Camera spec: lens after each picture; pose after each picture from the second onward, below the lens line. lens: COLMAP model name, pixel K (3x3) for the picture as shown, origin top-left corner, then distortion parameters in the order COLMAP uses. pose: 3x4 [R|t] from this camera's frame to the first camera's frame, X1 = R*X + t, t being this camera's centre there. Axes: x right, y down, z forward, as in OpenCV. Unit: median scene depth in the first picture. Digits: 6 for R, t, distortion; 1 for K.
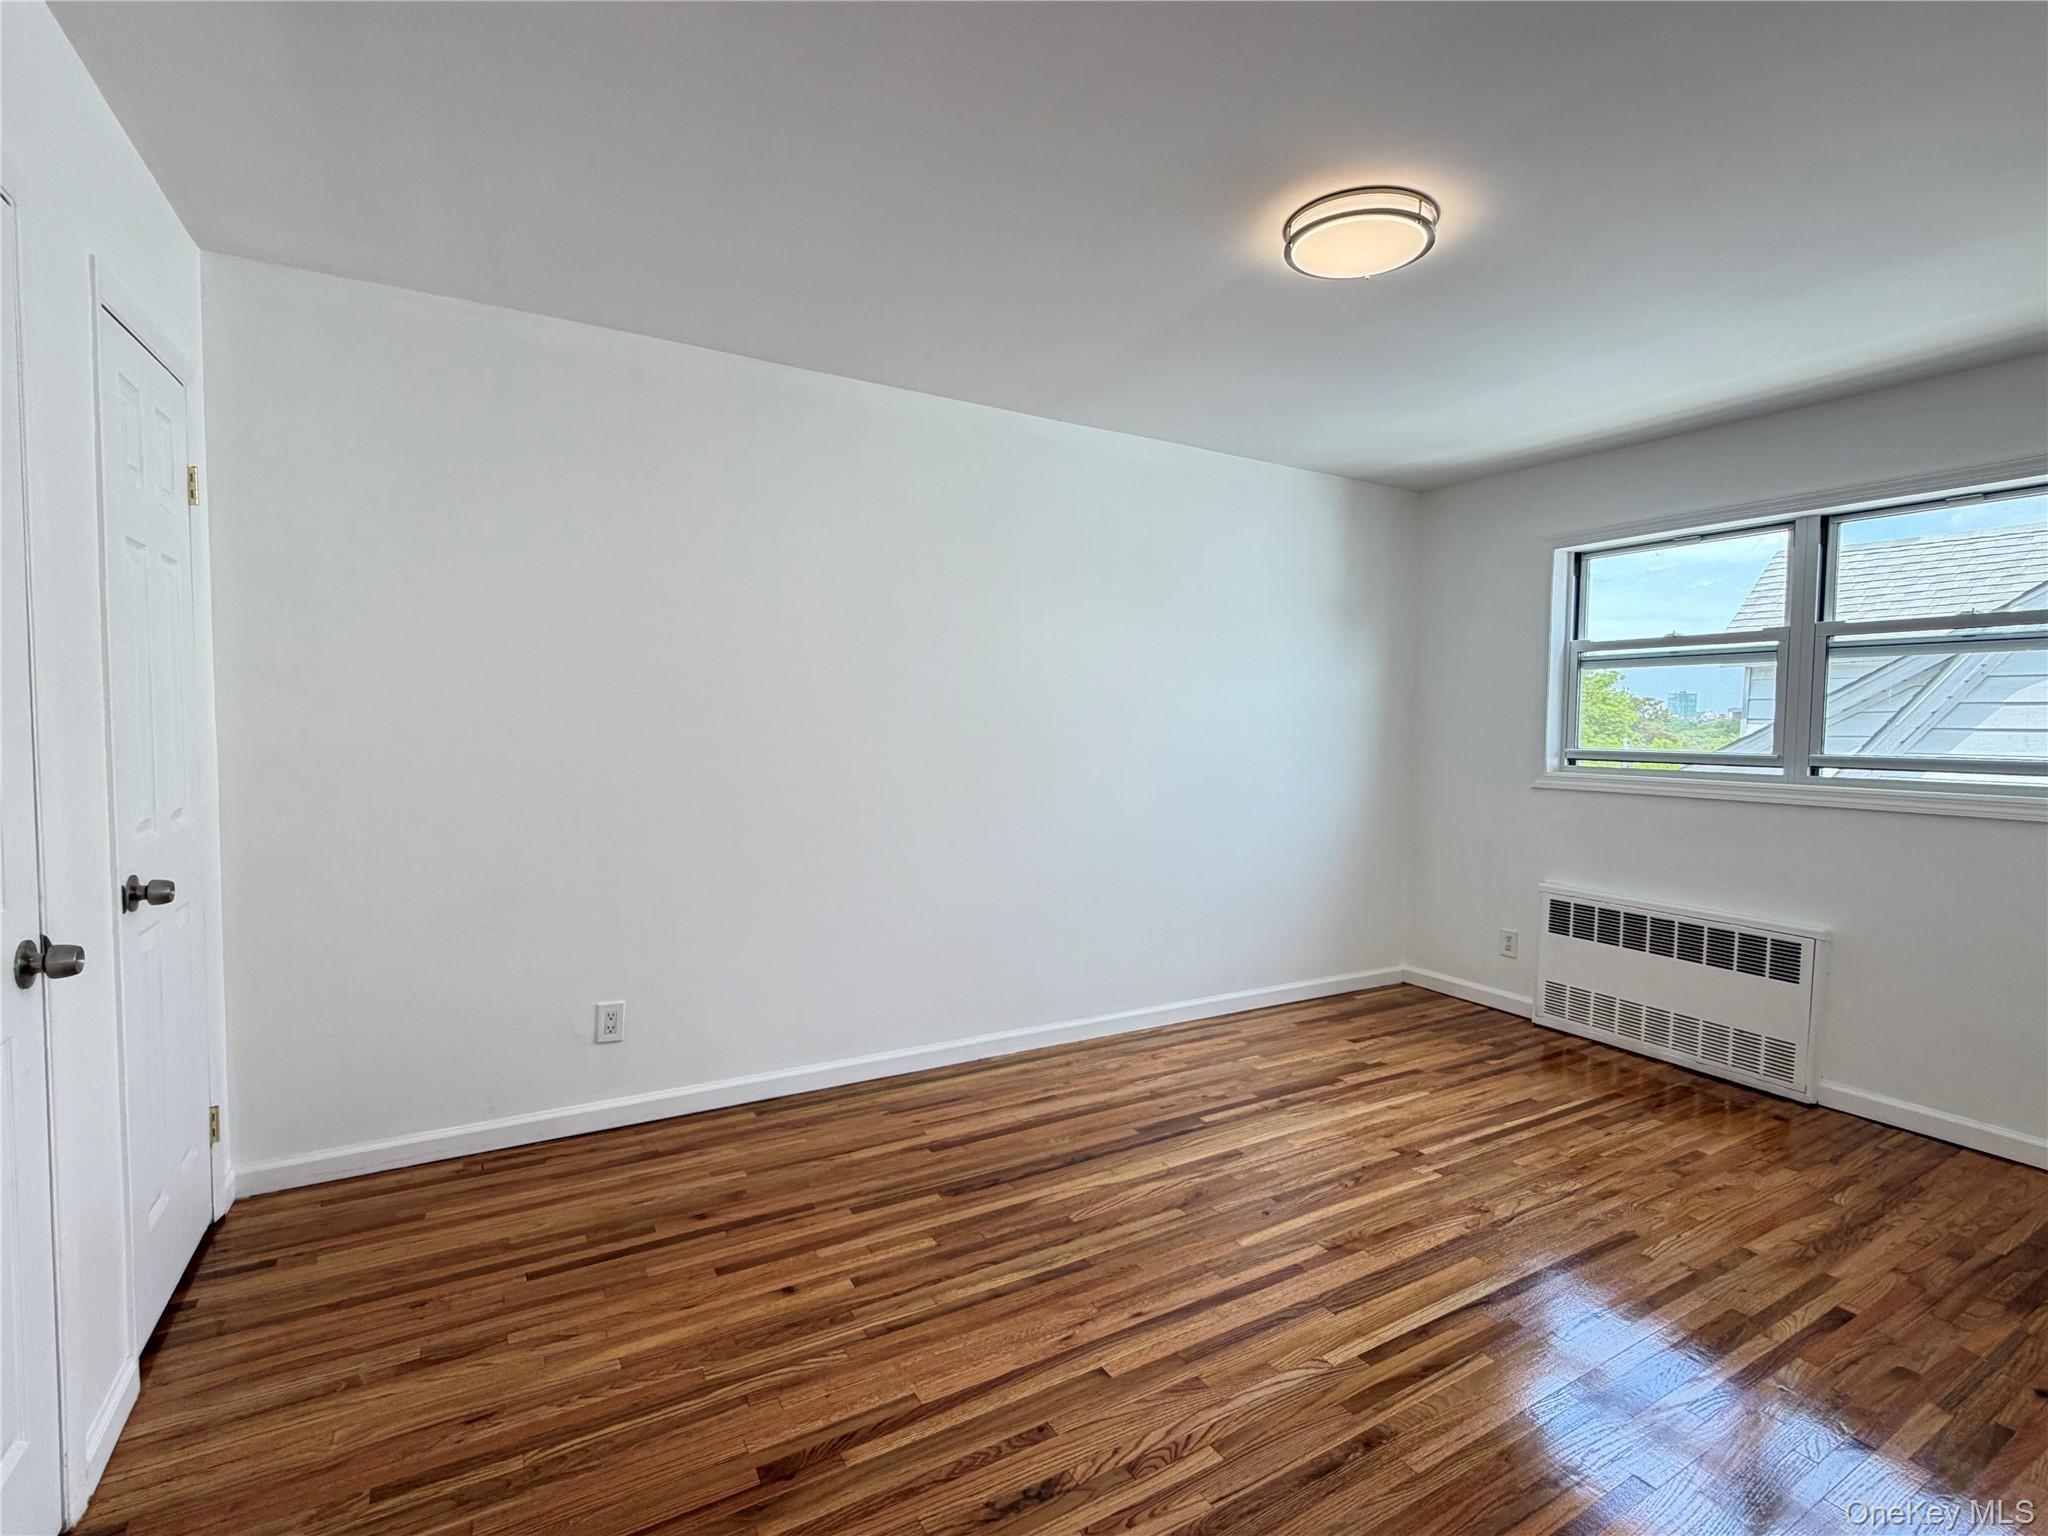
lens RADIAL K [[963.7, 0, 1024.0], [0, 963.7, 768.0], [0, 0, 1]] dist [-0.000160, -0.000756]
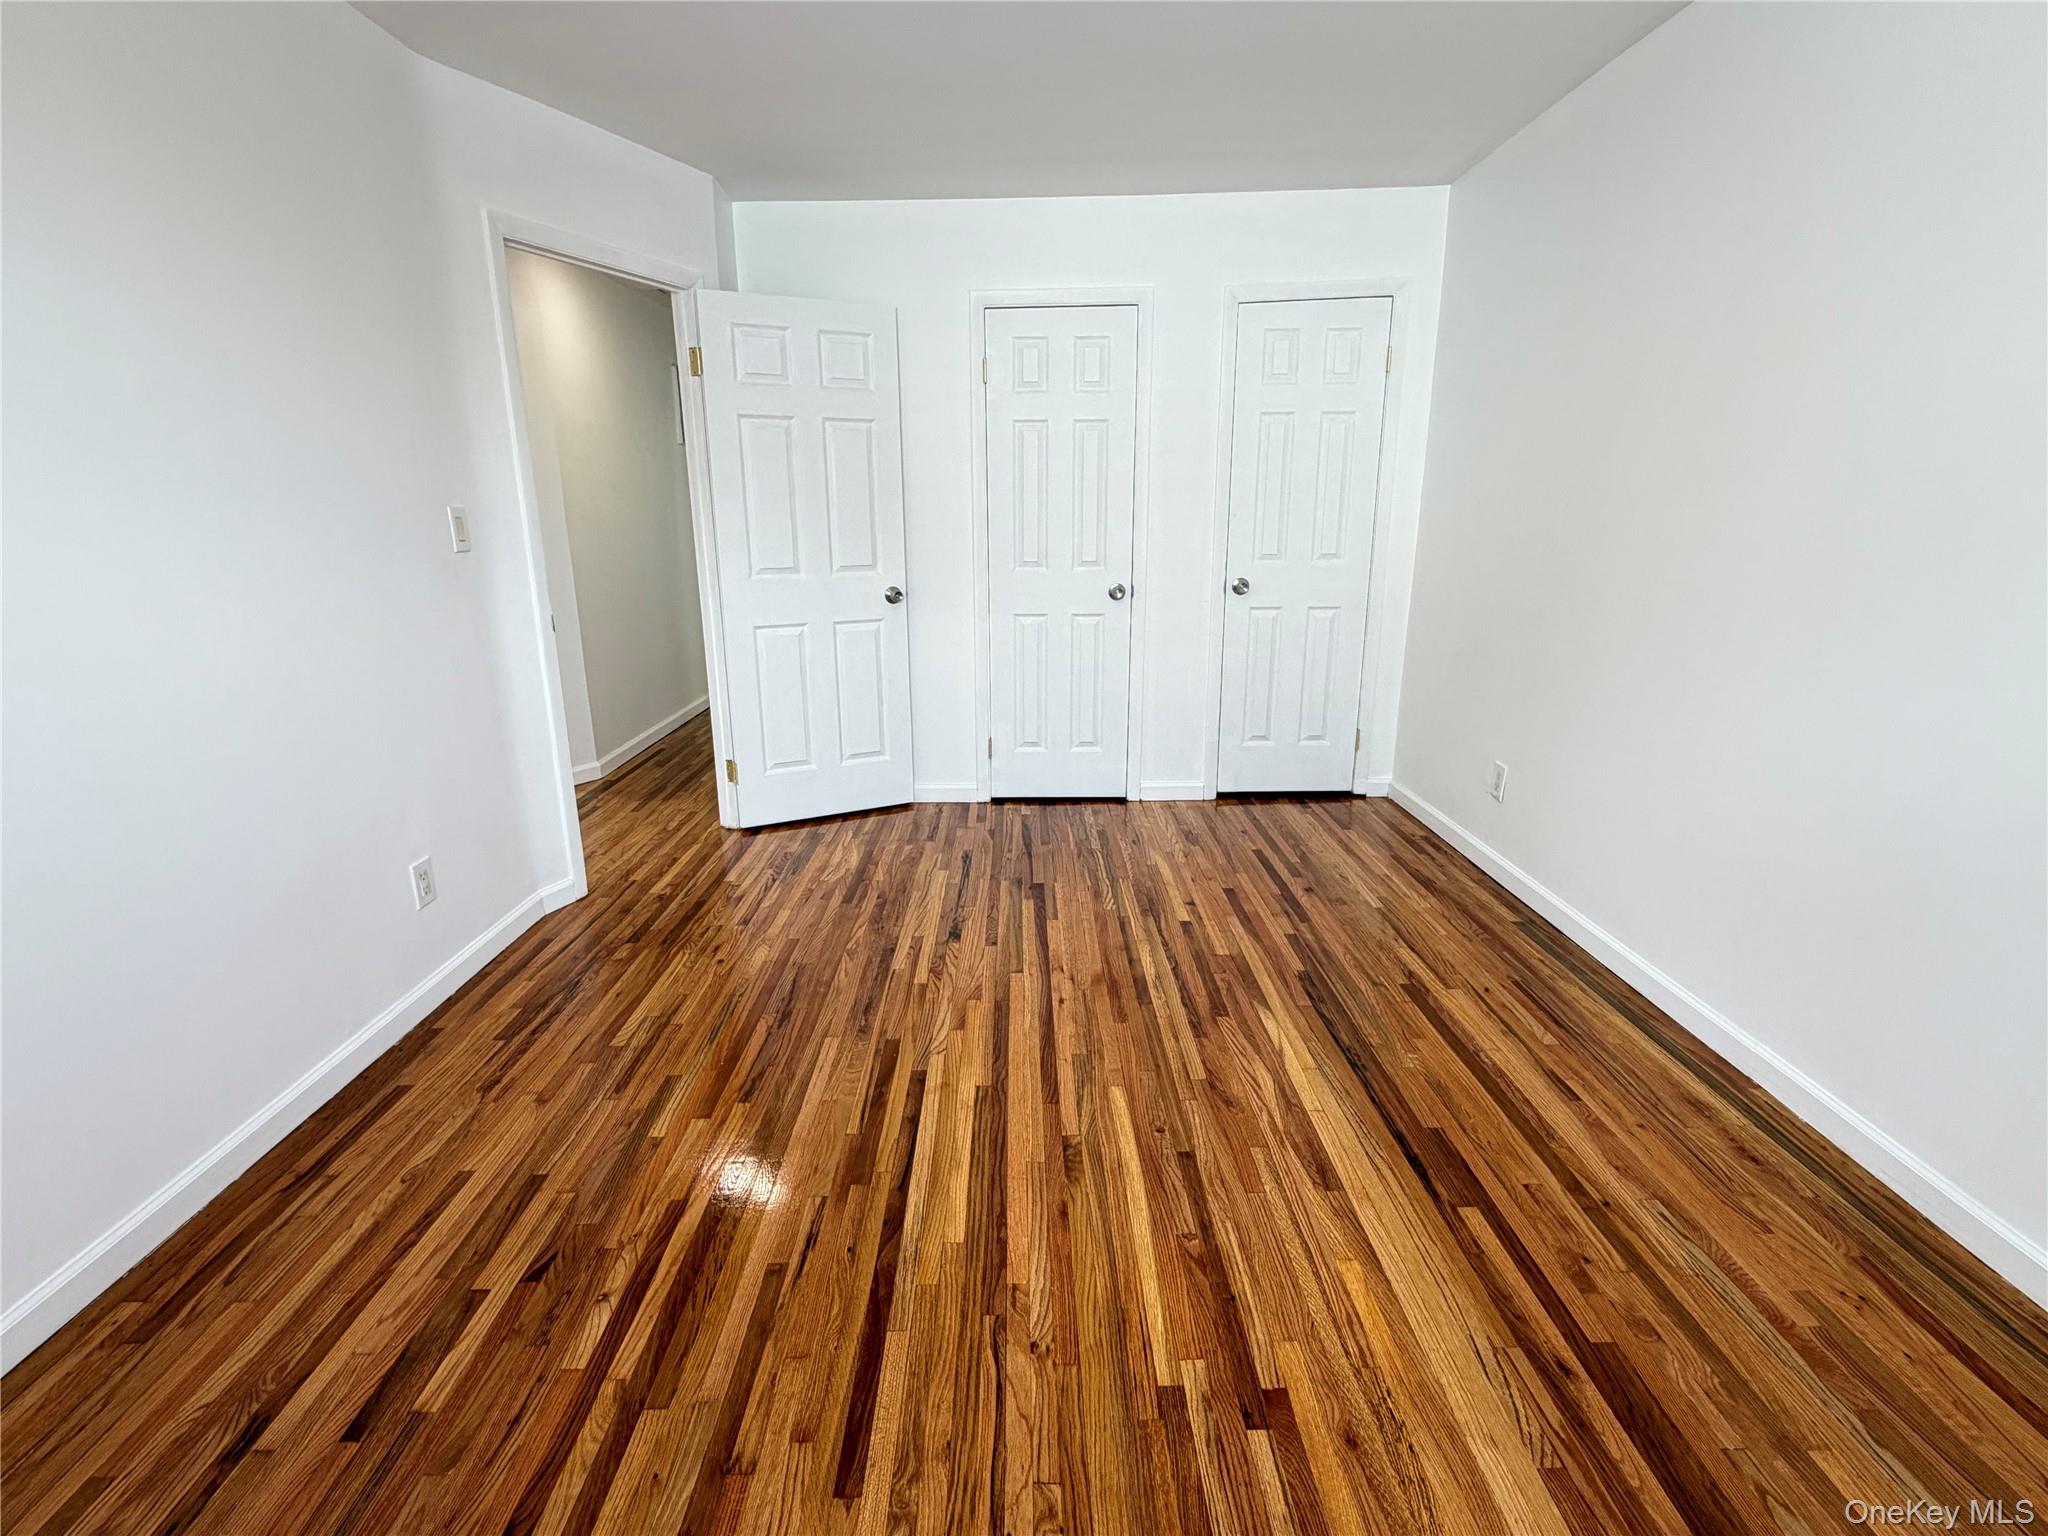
lens RADIAL K [[963.7, 0, 1024.0], [0, 963.7, 768.0], [0, 0, 1]] dist [-0.000160, -0.000756]
pose [[-0.497919, 0.215553, -0.840008, 0.704677], [-0.044434, 0.961004, 0.272940, -0.027336], [0.866085, 0.173227, -0.468924, 0.949299]]
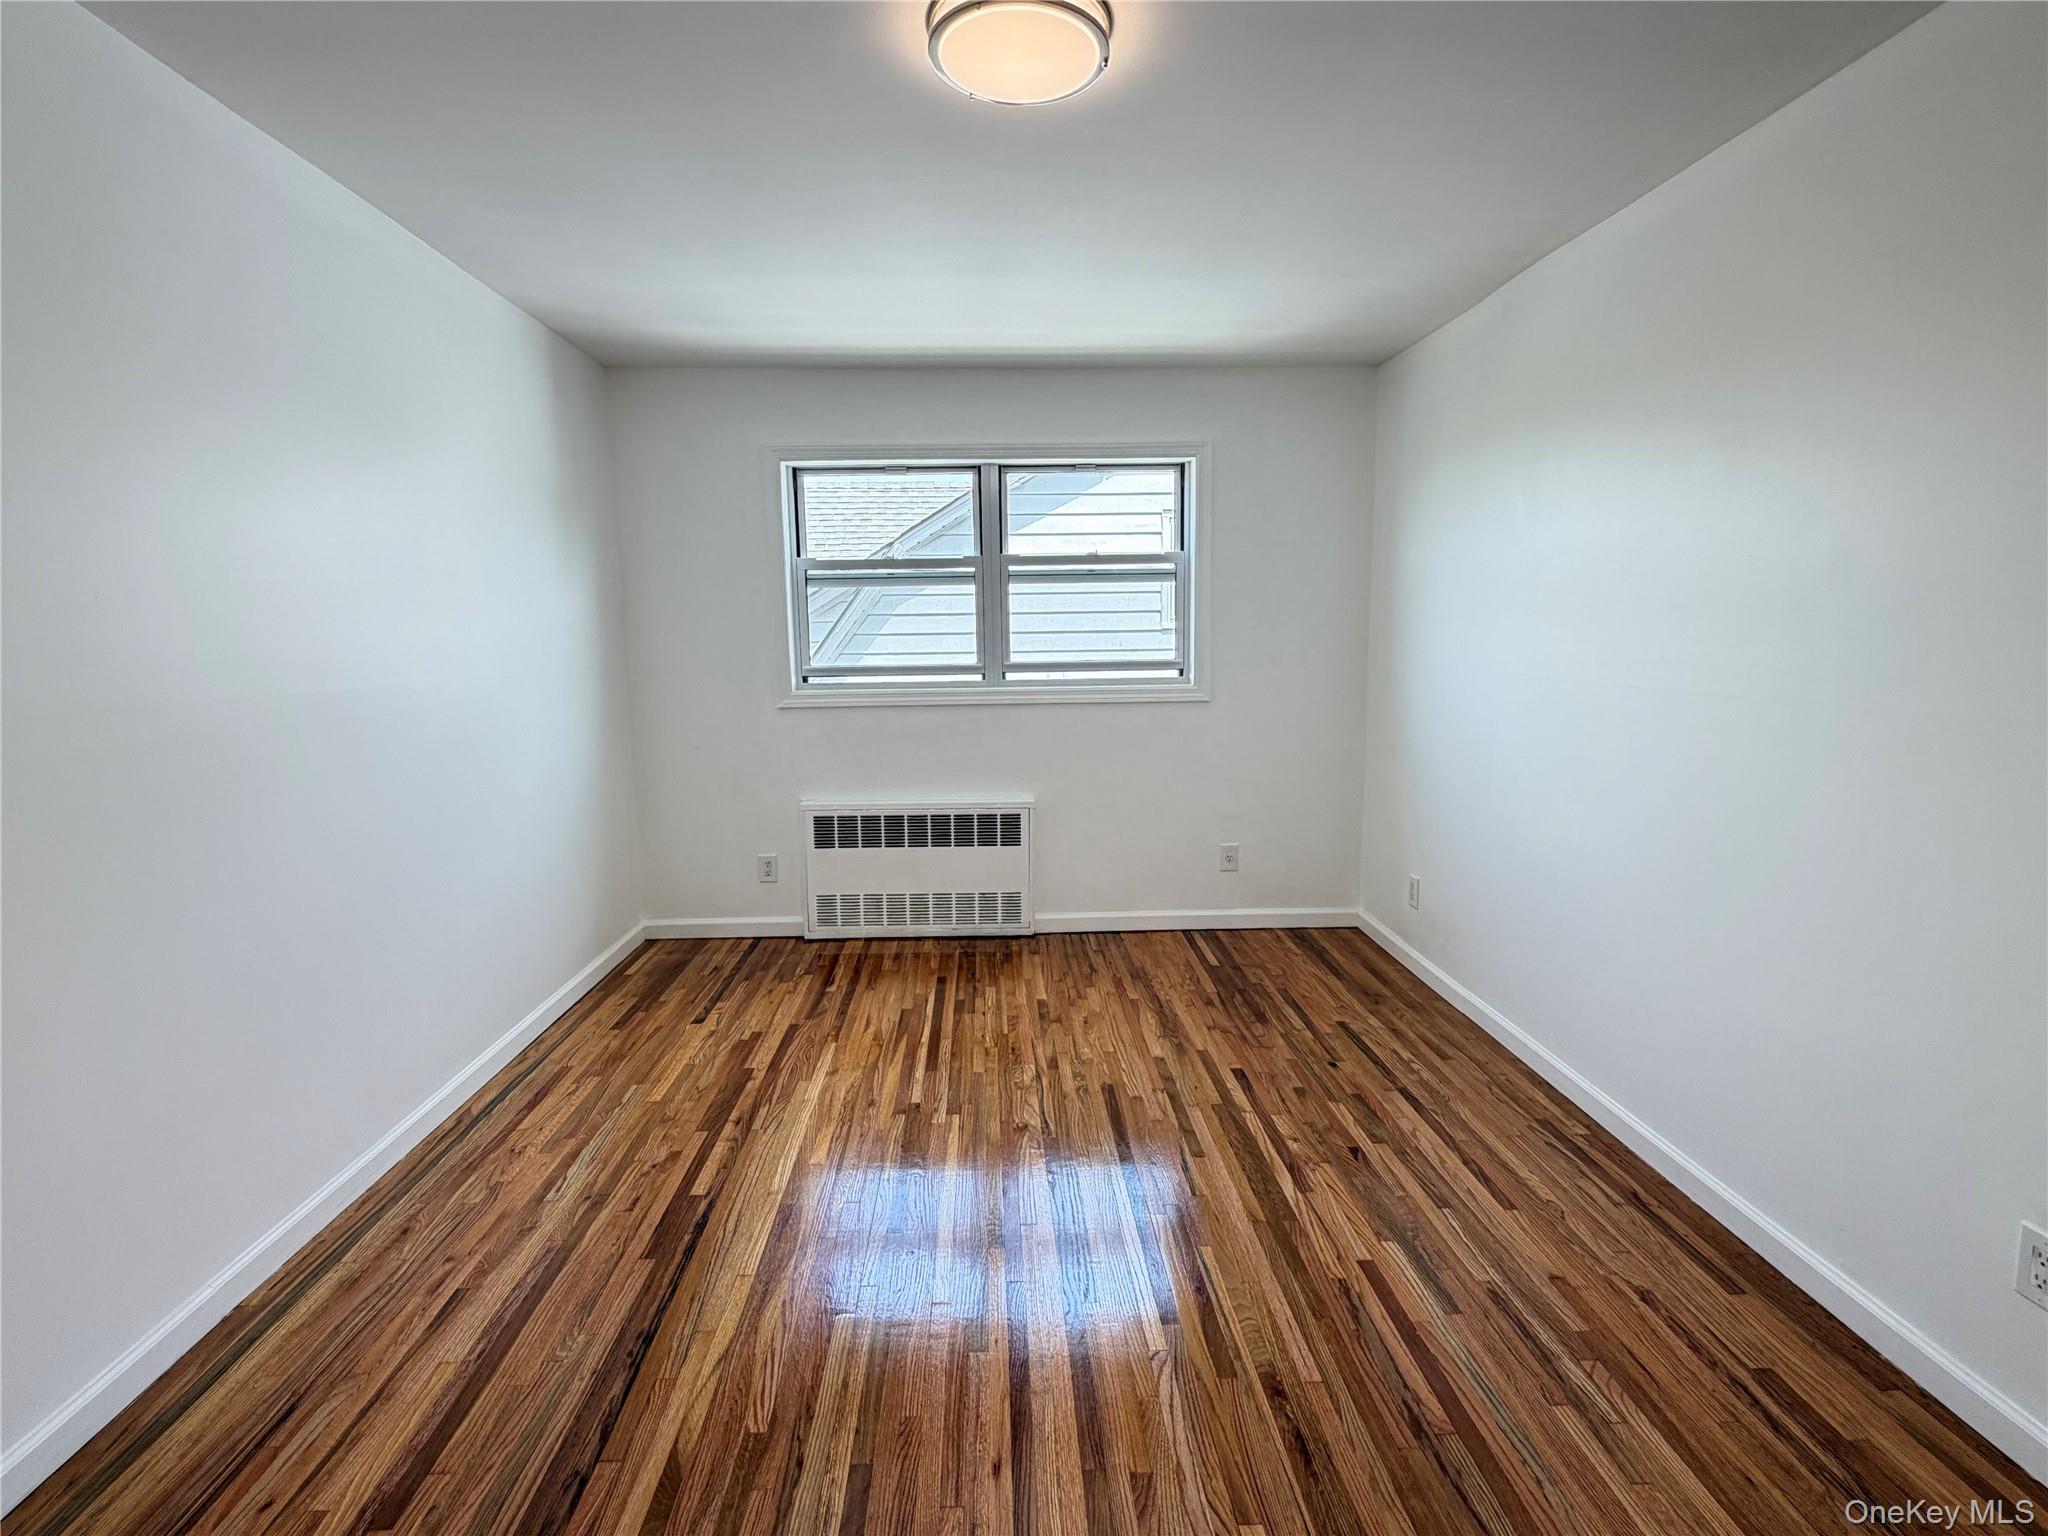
lens RADIAL K [[963.7, 0, 1024.0], [0, 963.7, 768.0], [0, 0, 1]] dist [-0.000160, -0.000756]
pose [[0.469096, -0.143591, 0.871396, -0.284176], [0.061964, 0.989613, 0.129715, -0.040410], [-0.880971, -0.006853, 0.473121, 0.407678]]
